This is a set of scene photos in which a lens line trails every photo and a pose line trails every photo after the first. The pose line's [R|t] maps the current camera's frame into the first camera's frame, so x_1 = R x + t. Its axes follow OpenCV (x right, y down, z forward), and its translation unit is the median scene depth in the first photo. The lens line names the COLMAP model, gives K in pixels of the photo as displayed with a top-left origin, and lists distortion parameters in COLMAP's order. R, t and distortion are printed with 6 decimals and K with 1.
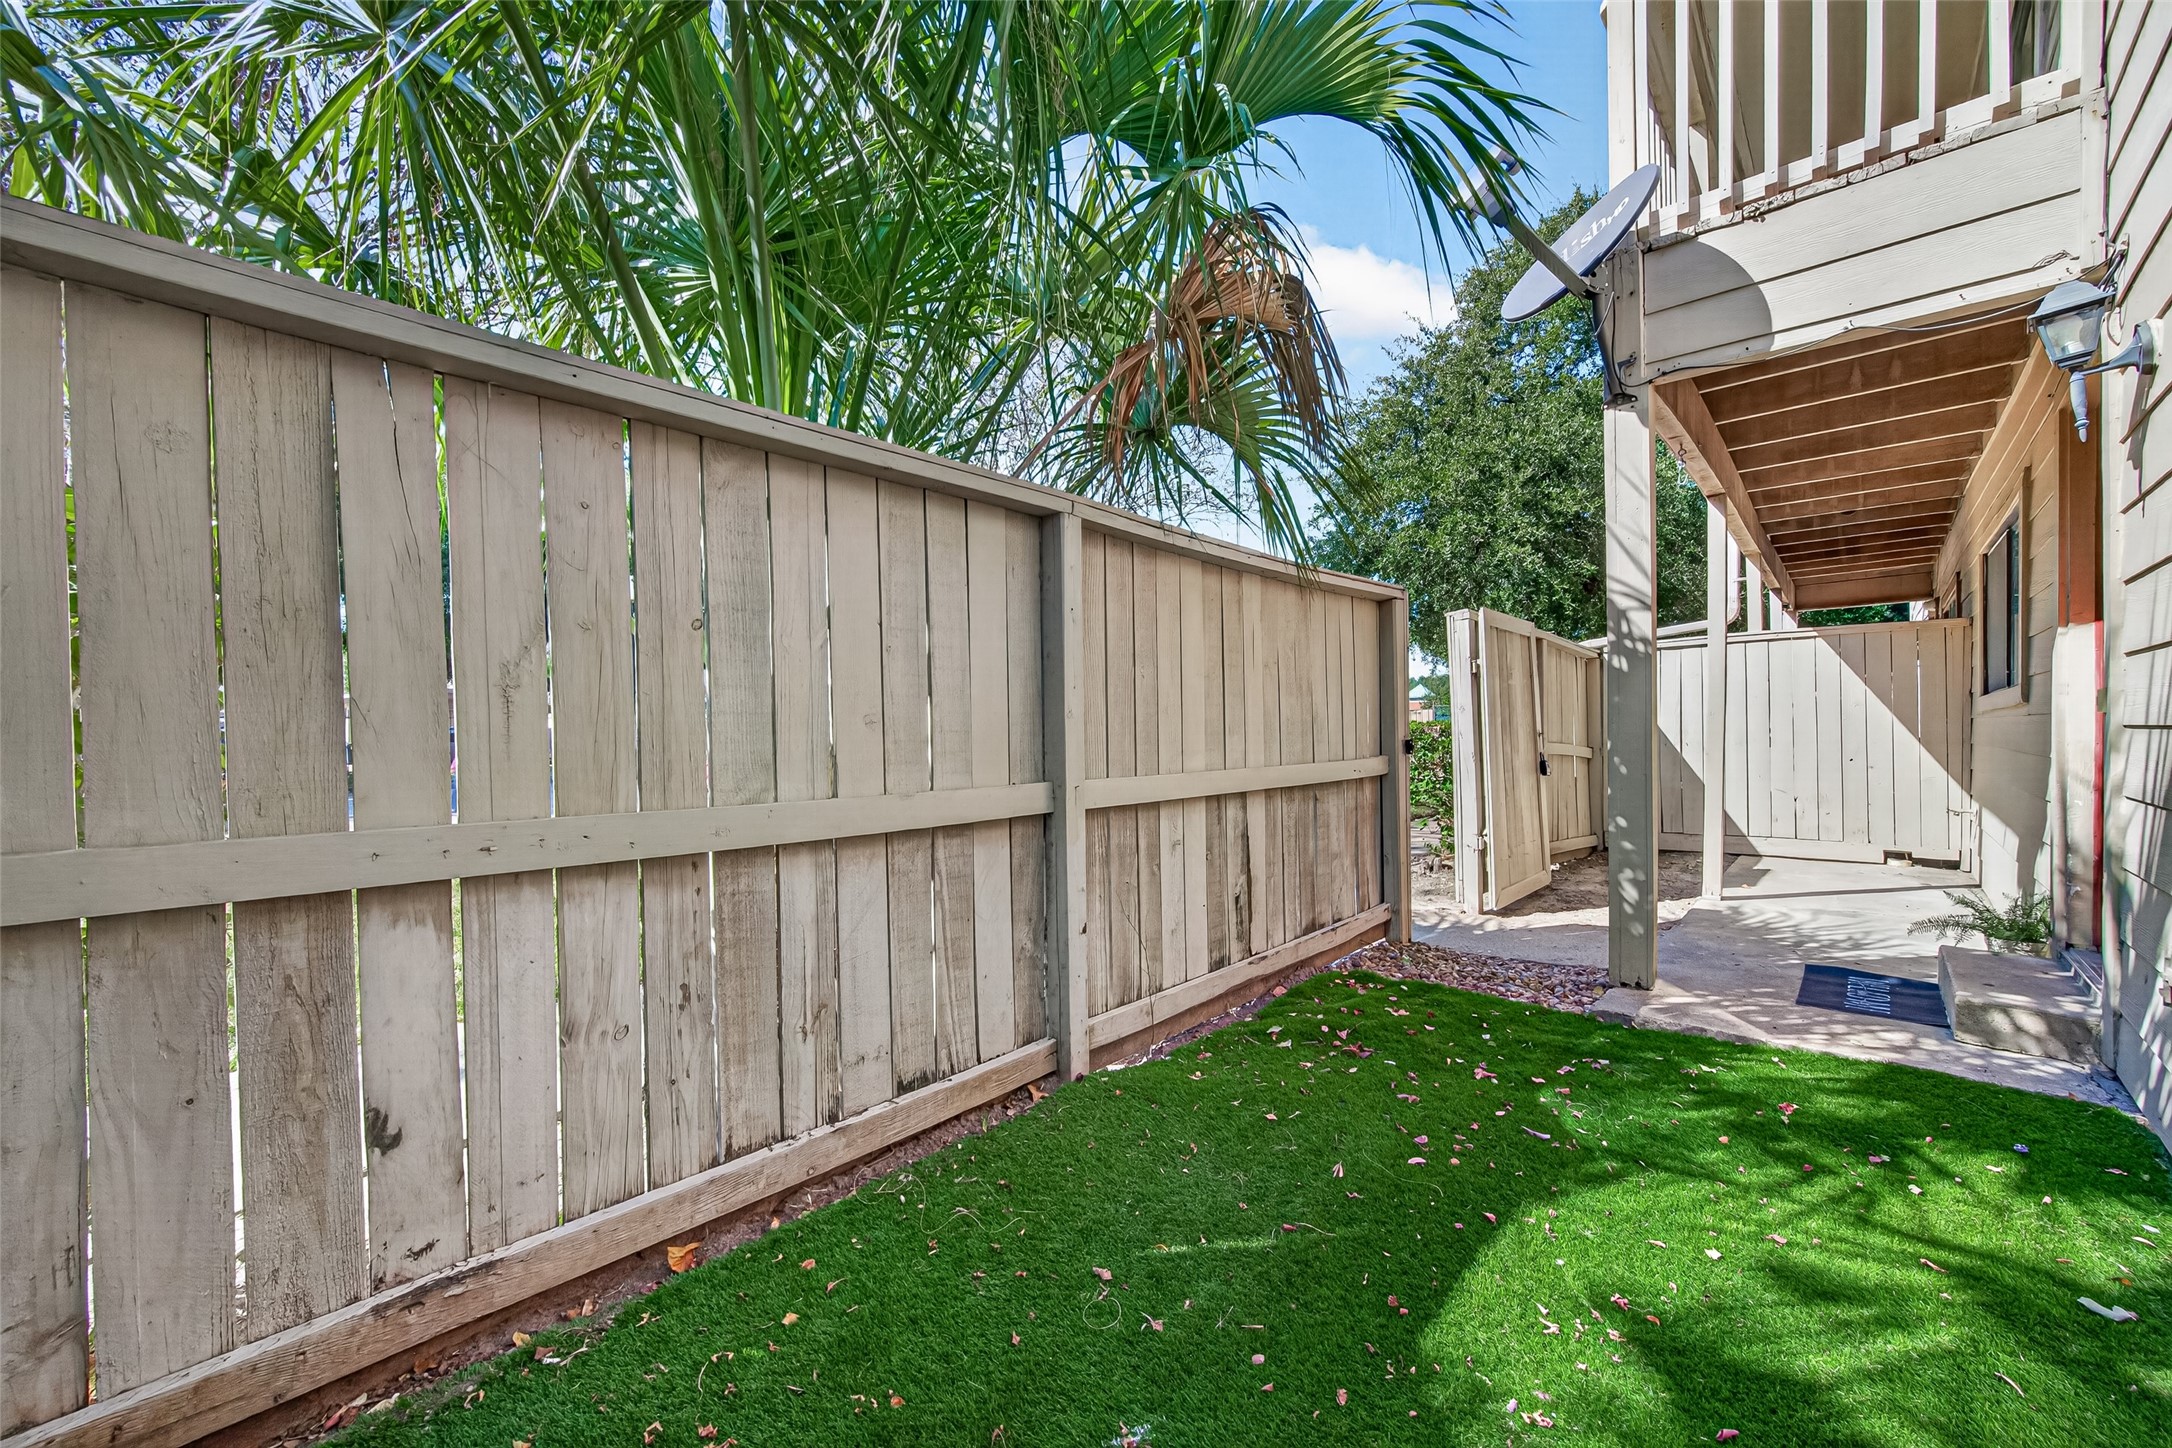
lens RADIAL K [[848.9, 0, 1086.0], [0, 848.9, 724.0], [0, 0, 1]] dist [0.002839, -0.000103]
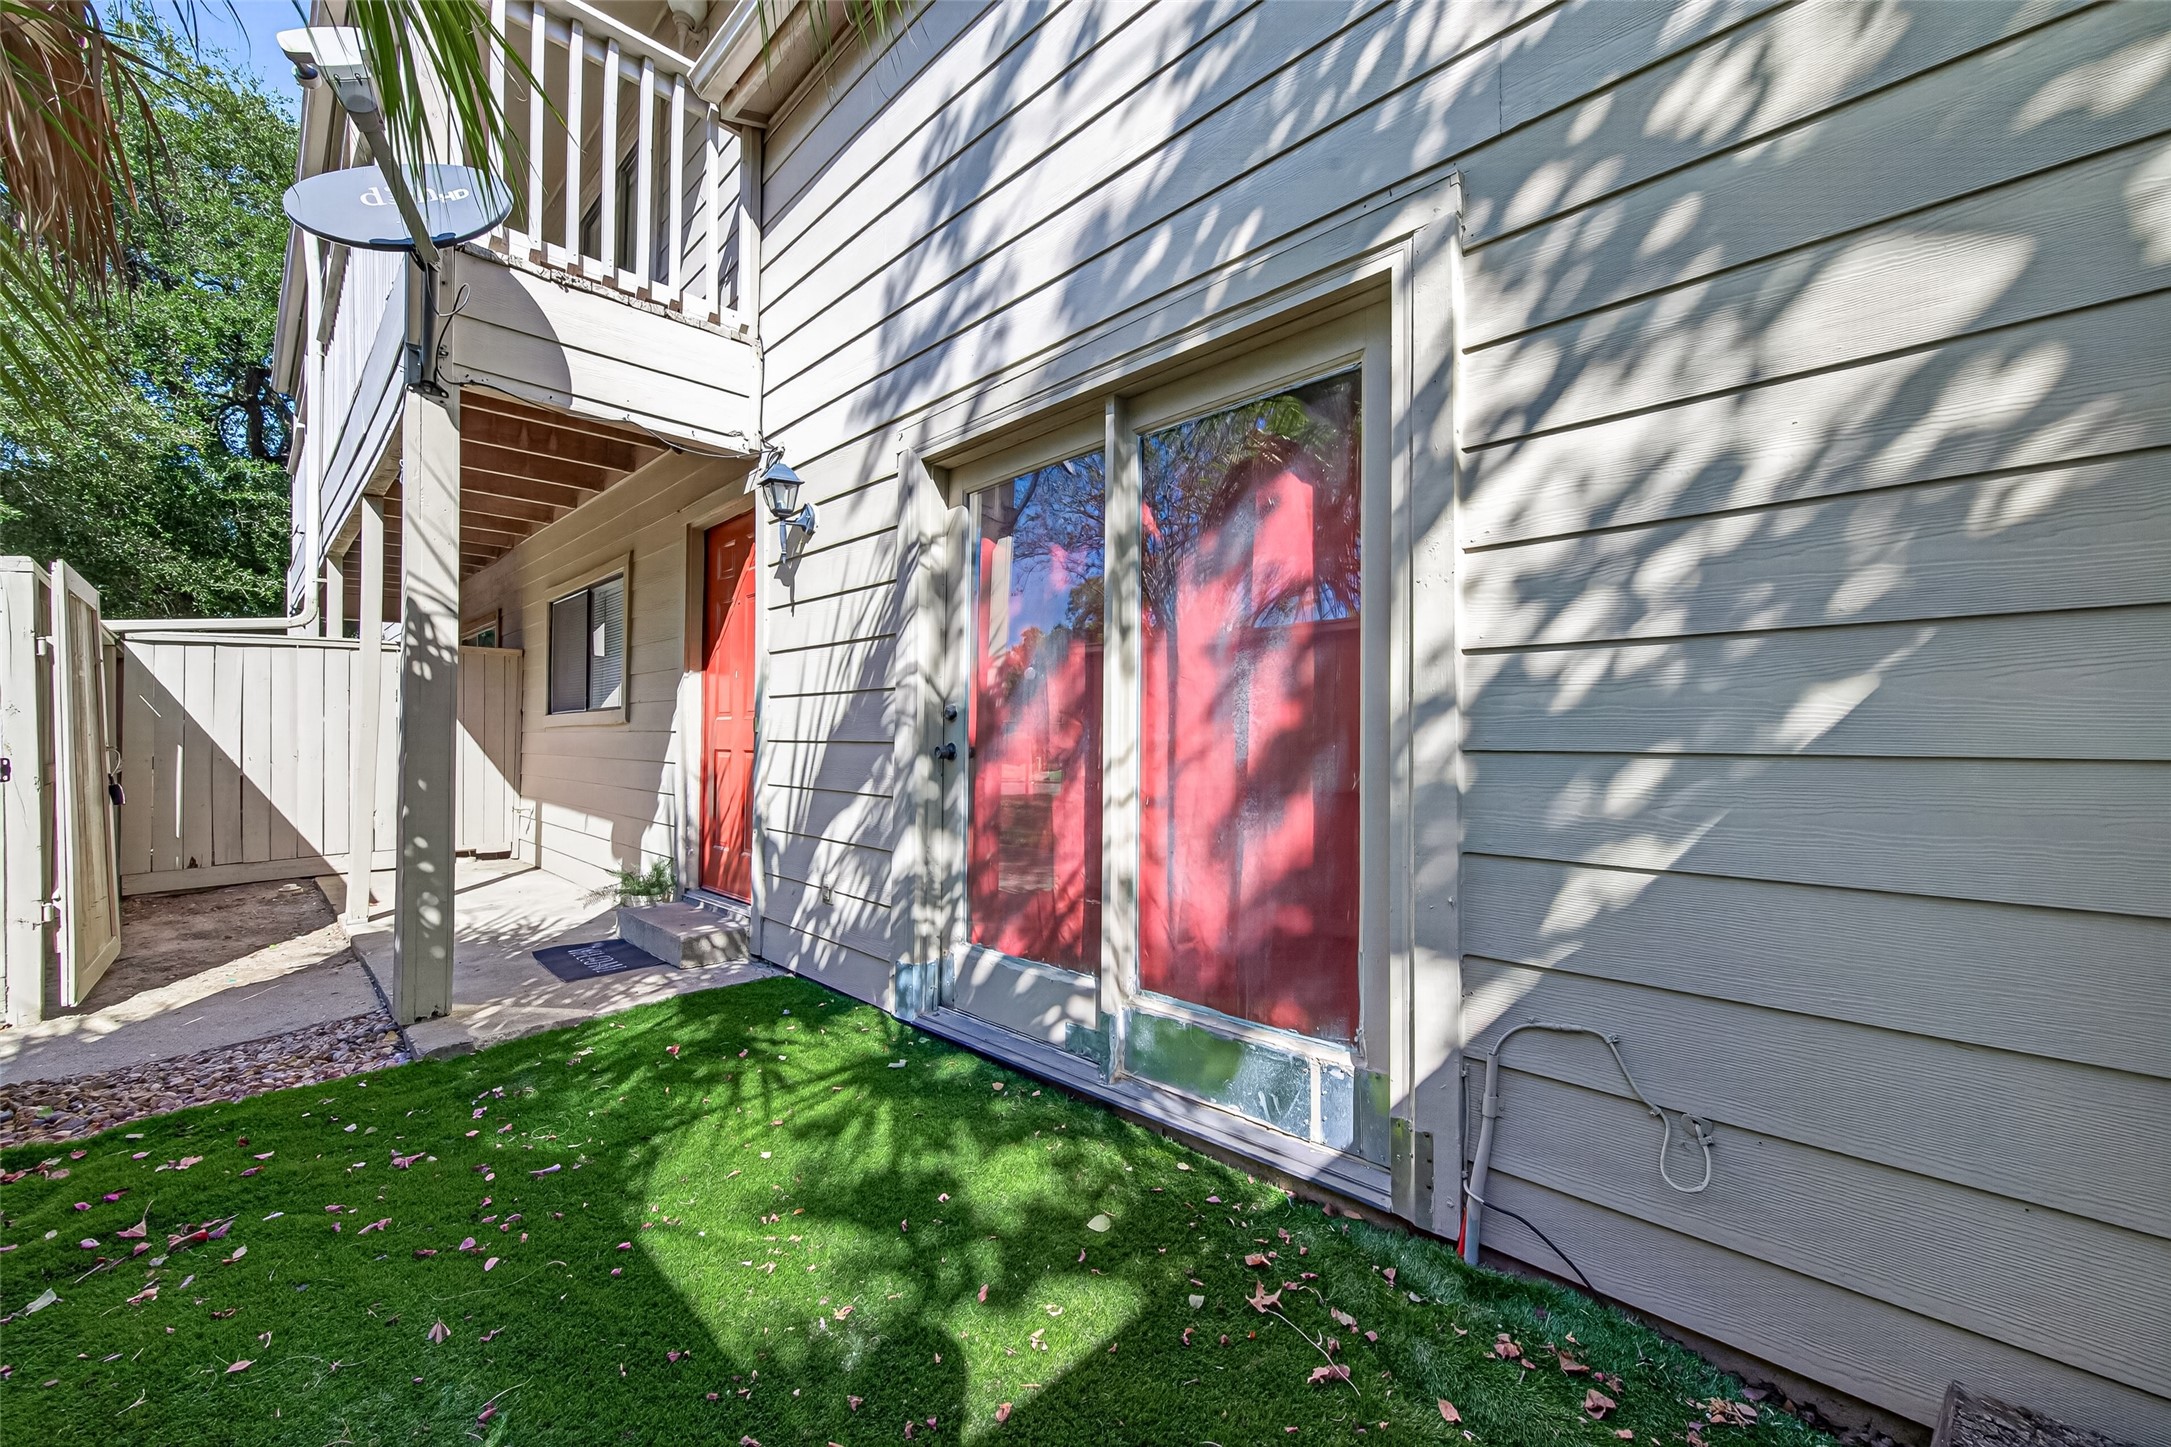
lens RADIAL K [[848.5, 0, 1085.5], [0, 848.5, 723.5], [0, 0, 1]] dist [0.002839, -0.000103]
pose [[0.031716, 0.021304, 0.999270, -0.323259], [-0.004980, 0.999764, -0.021156, 0.002140], [-0.999485, -0.004305, 0.031815, 0.297974]]
